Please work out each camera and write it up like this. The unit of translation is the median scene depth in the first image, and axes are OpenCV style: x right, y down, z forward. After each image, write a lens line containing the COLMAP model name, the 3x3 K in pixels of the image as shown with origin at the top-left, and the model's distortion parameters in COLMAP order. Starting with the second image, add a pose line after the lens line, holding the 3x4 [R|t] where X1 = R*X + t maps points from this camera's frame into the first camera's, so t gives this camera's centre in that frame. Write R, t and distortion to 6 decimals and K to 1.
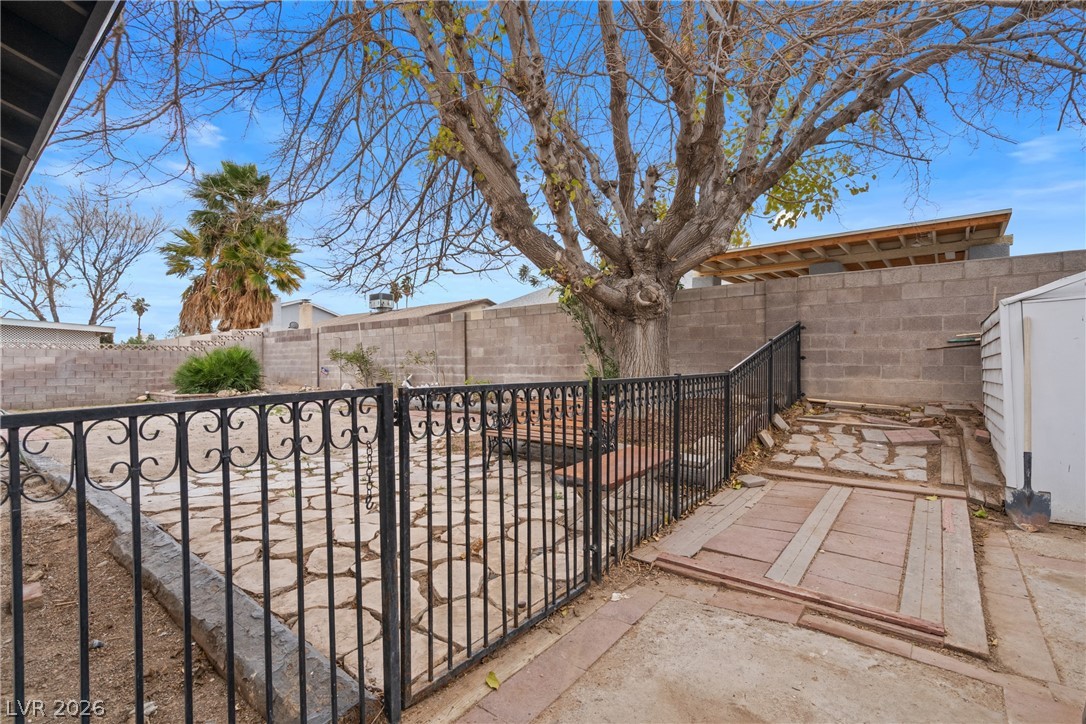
lens RADIAL K [[500.5, 0, 545.3], [0, 500.5, 361.8], [0, 0, 1]] dist [-0.006204, 0.002839]
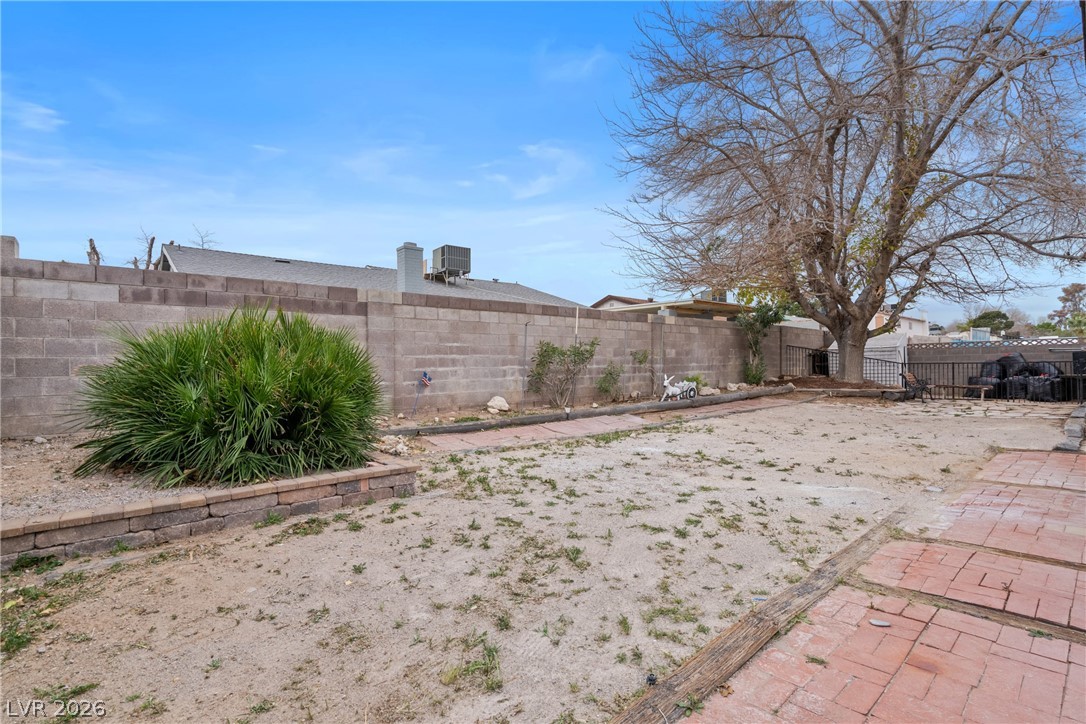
lens RADIAL K [[500.5, 0, 545.3], [0, 500.5, 361.8], [0, 0, 1]] dist [-0.006204, 0.002839]
pose [[0.173825, 0.010278, 0.984723, -0.942845], [0.011435, 0.999857, -0.012455, 0.008074], [-0.984710, 0.013426, 0.173682, 0.793106]]
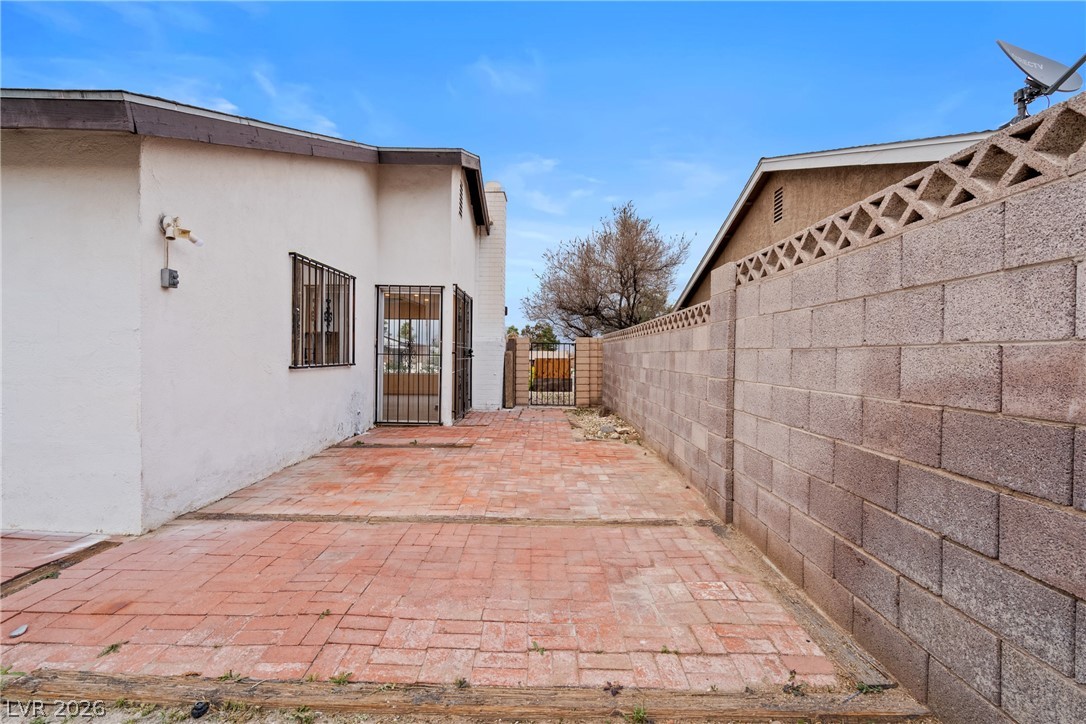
lens RADIAL K [[490.1, 0, 538.5], [0, 490.1, 361.1], [0, 0, 1]] dist [0.054288, -0.022430]
pose [[-0.782468, 0.001751, -0.622689, -0.812073], [-0.004178, 0.999959, 0.008063, 0.007488], [0.622677, 0.008911, -0.782428, 0.916057]]
